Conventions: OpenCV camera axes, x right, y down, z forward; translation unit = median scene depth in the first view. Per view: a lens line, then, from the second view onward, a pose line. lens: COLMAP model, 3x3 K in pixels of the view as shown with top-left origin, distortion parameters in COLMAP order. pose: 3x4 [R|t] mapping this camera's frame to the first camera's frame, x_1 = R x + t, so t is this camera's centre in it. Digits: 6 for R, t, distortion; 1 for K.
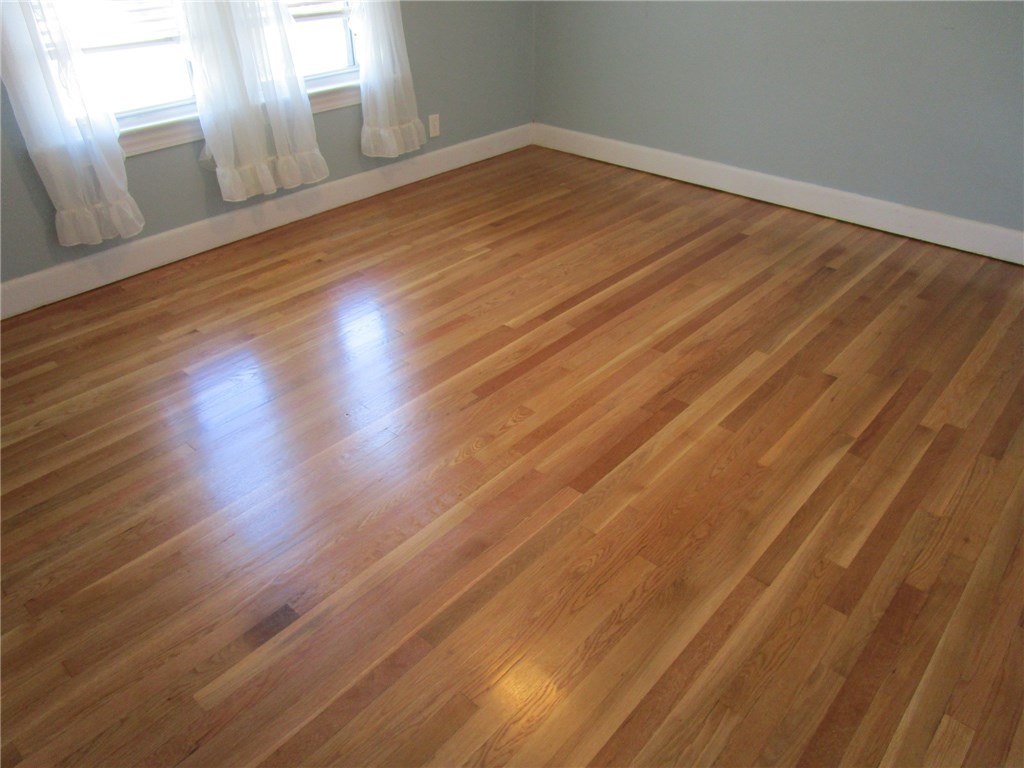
lens RADIAL K [[730.9, 0, 512.0], [0, 730.9, 384.0], [0, 0, 1]] dist [-0.026534, 0.007204]
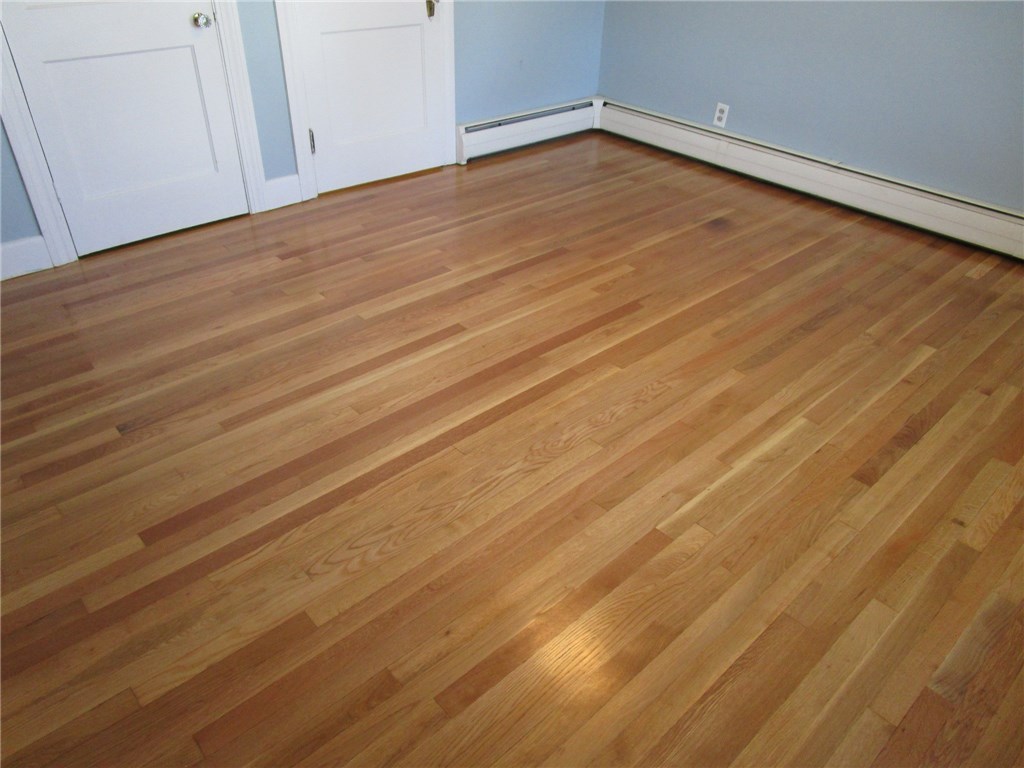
lens RADIAL K [[730.9, 0, 512.0], [0, 730.9, 384.0], [0, 0, 1]] dist [-0.026534, 0.007204]
pose [[-0.995637, -0.069933, 0.061784, 0.063760], [0.030885, 0.377818, 0.925365, -0.893254], [-0.088057, 0.923235, -0.374009, 1.379433]]
